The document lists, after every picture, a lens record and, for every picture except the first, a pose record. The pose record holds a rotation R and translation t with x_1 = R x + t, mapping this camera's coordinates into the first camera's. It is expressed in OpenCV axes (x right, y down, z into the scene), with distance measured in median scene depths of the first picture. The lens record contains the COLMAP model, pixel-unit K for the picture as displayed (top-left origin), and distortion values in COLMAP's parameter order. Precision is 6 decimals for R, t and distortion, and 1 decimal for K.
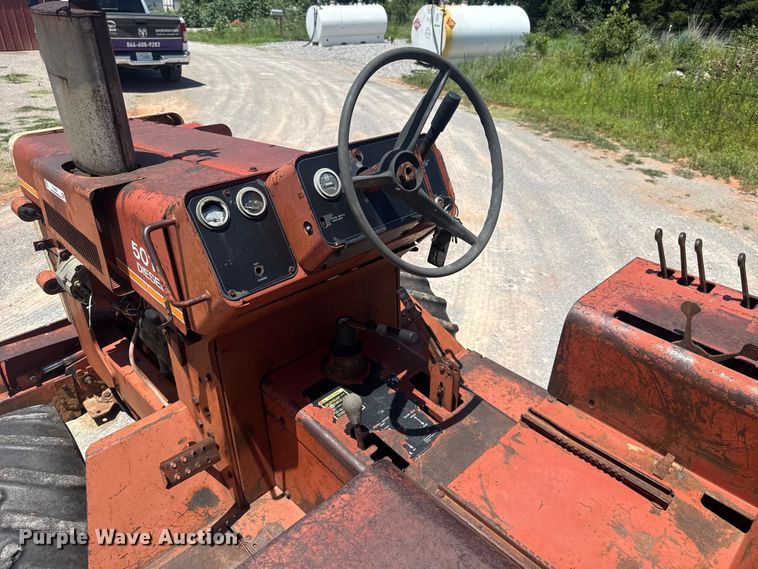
lens RADIAL K [[535.9, 0, 378.1], [0, 535.9, 283.9], [0, 0, 1]] dist [0.043023, -0.054864]
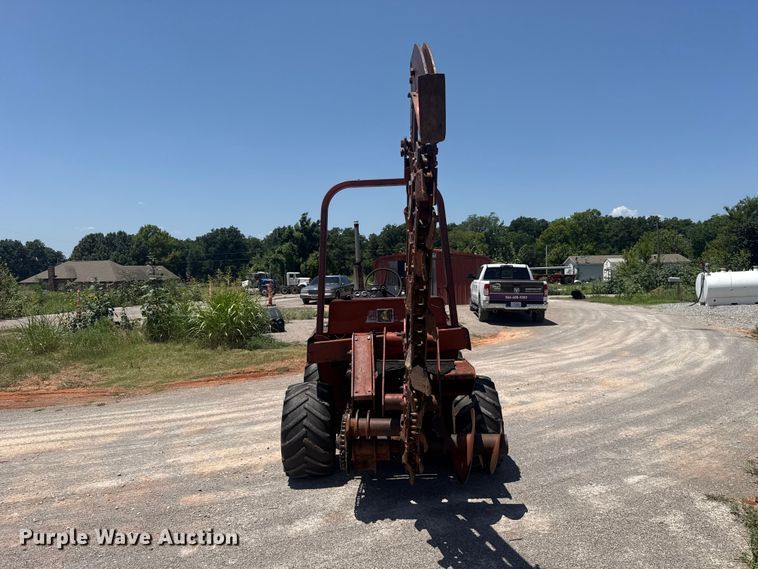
lens RADIAL K [[535.9, 0, 378.7], [0, 535.9, 280.4], [0, 0, 1]] dist [0.043023, -0.054864]
pose [[0.714653, -0.024421, -0.699053, 0.189208], [-0.298326, 0.893296, -0.336191, 0.079382], [0.632671, 0.448806, 0.631111, -0.130923]]
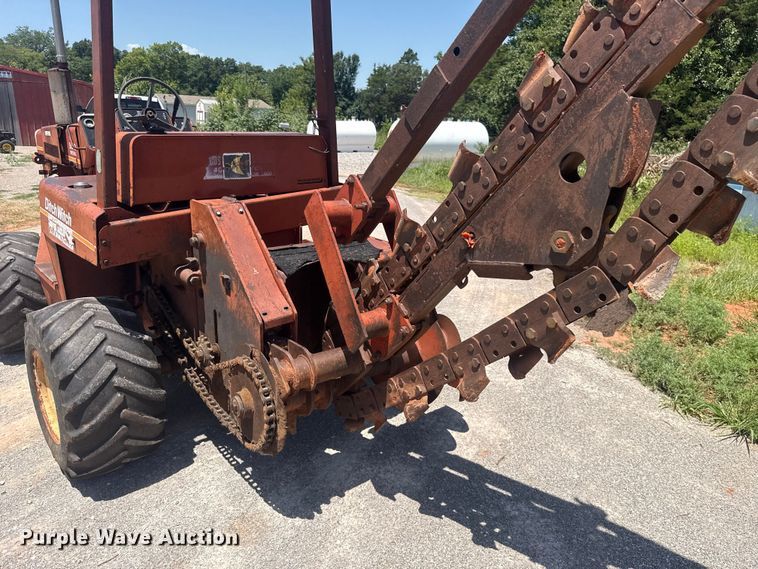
lens RADIAL K [[535.9, 0, 372.3], [0, 535.9, 286.7], [0, 0, 1]] dist [0.043023, -0.054864]
pose [[0.998687, 0.032170, -0.039862, 0.073055], [-0.039068, 0.981664, -0.186575, 0.066284], [0.033129, 0.187888, 0.981632, -0.098345]]
